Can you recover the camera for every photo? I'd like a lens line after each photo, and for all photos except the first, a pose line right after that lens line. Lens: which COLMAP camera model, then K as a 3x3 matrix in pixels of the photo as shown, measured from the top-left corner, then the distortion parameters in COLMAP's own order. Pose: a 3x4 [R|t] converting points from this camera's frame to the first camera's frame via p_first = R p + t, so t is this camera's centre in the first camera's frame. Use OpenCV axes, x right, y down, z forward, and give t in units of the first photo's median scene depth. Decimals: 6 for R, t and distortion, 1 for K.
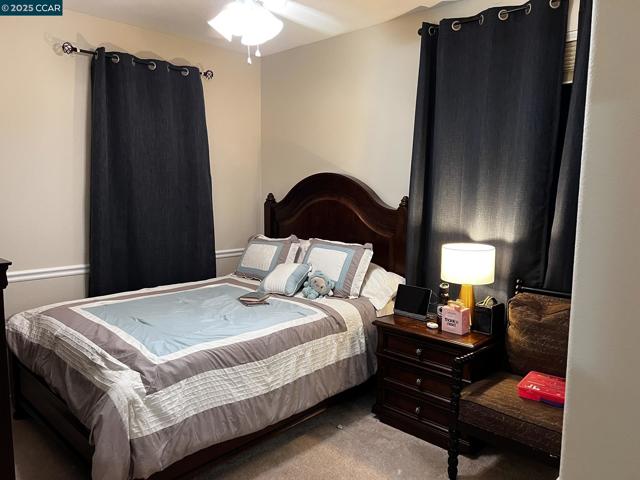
lens RADIAL K [[465.4, 0, 320.0], [0, 465.4, 240.0], [0, 0, 1]] dist [0.002973, -0.001029]
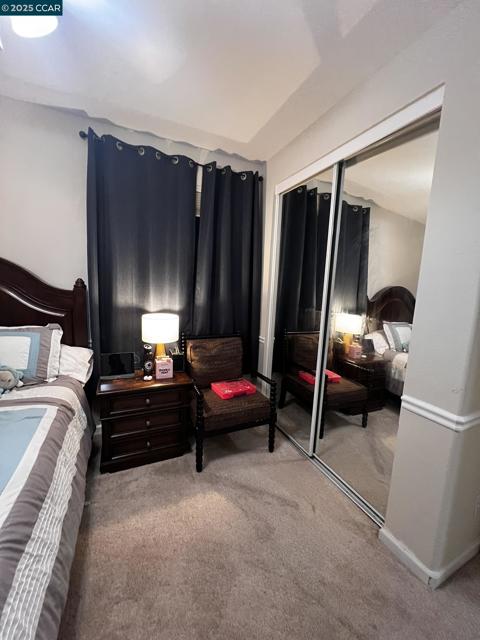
lens RADIAL K [[251.1, 0, 240.0], [0, 251.1, 320.0], [0, 0, 1]] dist [-0.014121, -0.000167]
pose [[0.354678, -0.122356, 0.926948, -0.293654], [0.062194, 0.992292, 0.107184, -0.039514], [-0.932918, 0.019635, 0.359554, 0.476311]]
